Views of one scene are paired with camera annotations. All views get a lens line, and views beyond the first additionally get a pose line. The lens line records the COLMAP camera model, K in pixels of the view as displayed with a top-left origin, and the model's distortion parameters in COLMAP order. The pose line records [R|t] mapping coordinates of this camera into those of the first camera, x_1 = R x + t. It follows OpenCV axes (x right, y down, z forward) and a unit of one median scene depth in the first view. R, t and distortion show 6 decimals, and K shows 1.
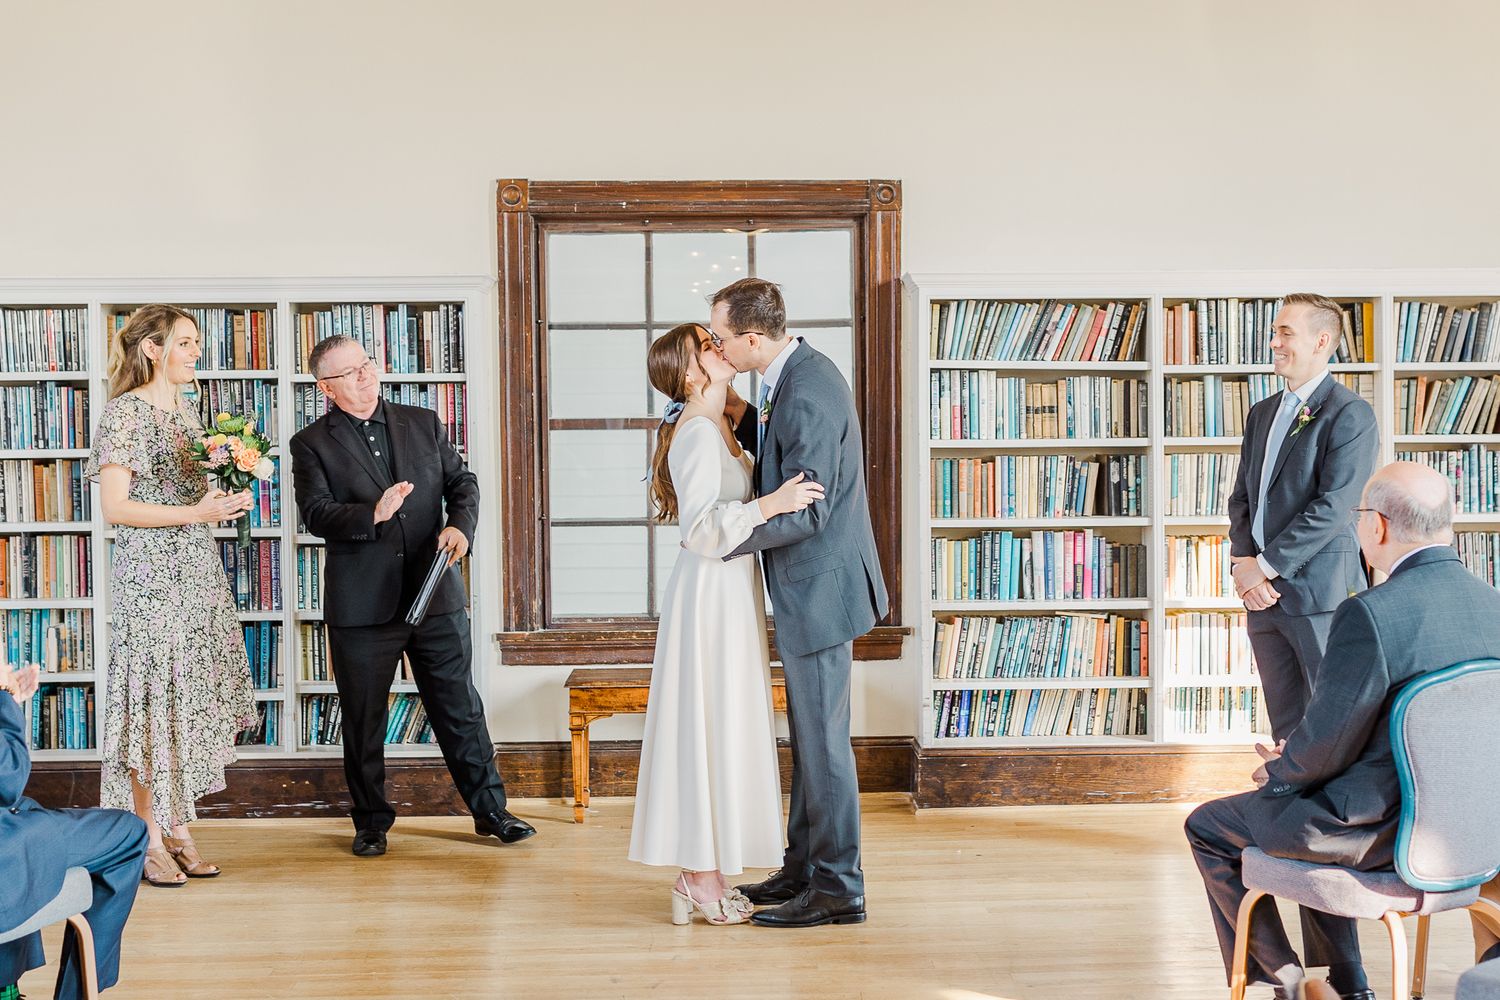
lens RADIAL K [[2069.6, 0, 786.6], [0, 2069.6, 498.6], [0, 0, 1]] dist [0.030690, 0.023897]
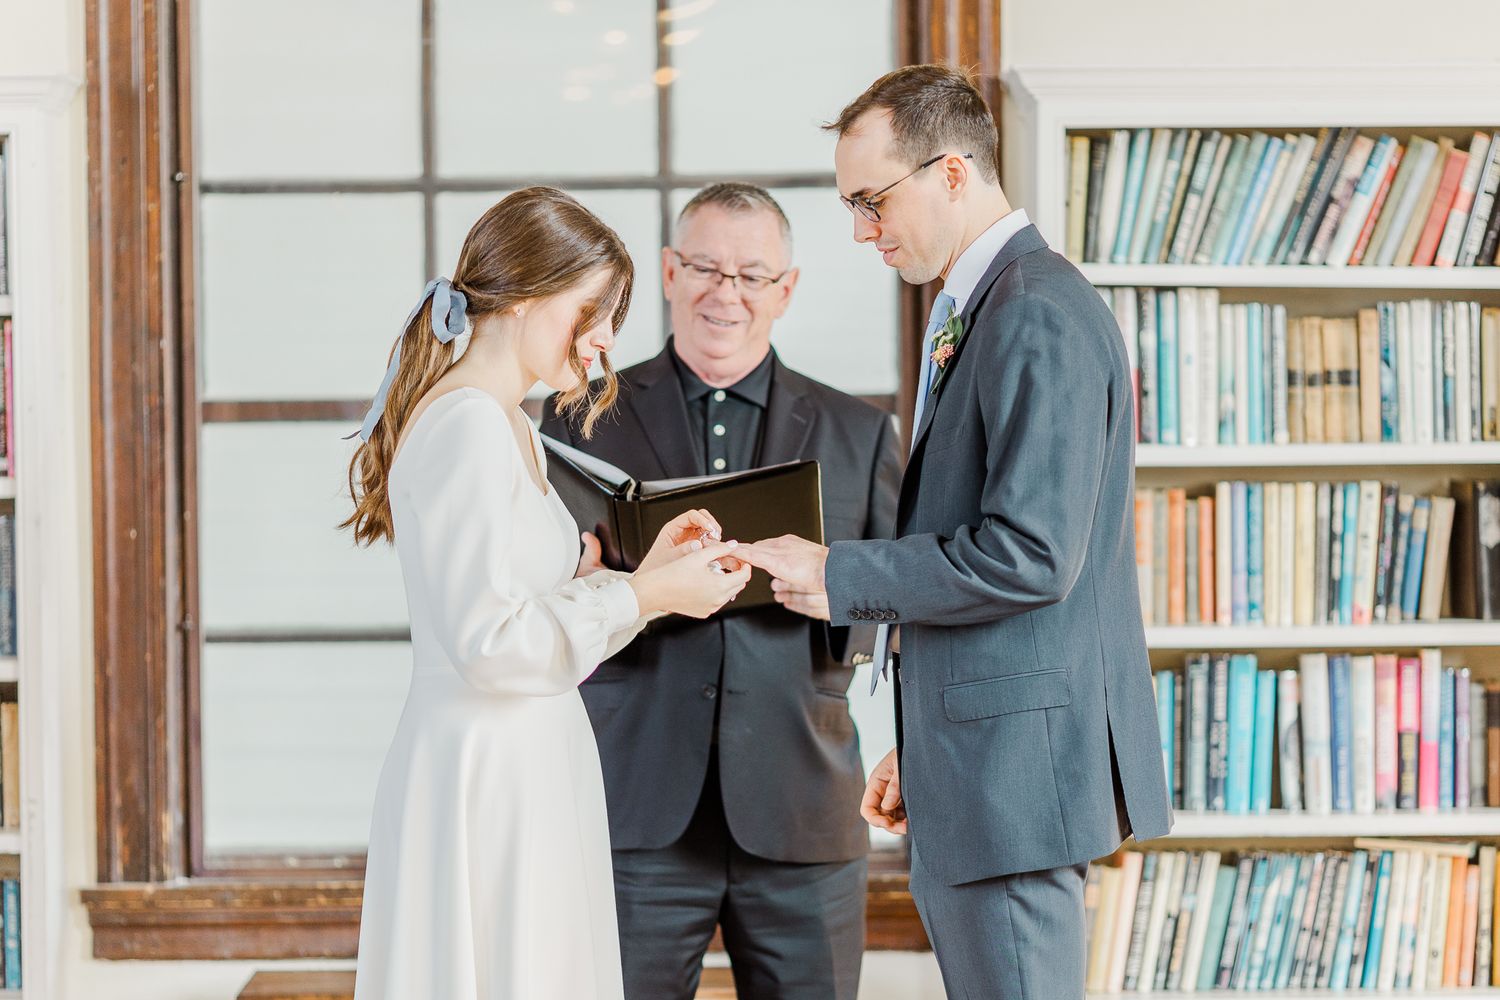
lens RADIAL K [[5955.4, 0, 750.0], [0, 5955.4, 500.0], [0, 0, 1]] dist [0.029657, -0.260232]
pose [[0.999674, -0.000756, -0.025532, 0.034302], [0.000375, 0.999888, -0.014928, 0.001639], [0.025541, 0.014914, 0.999563, -0.261195]]
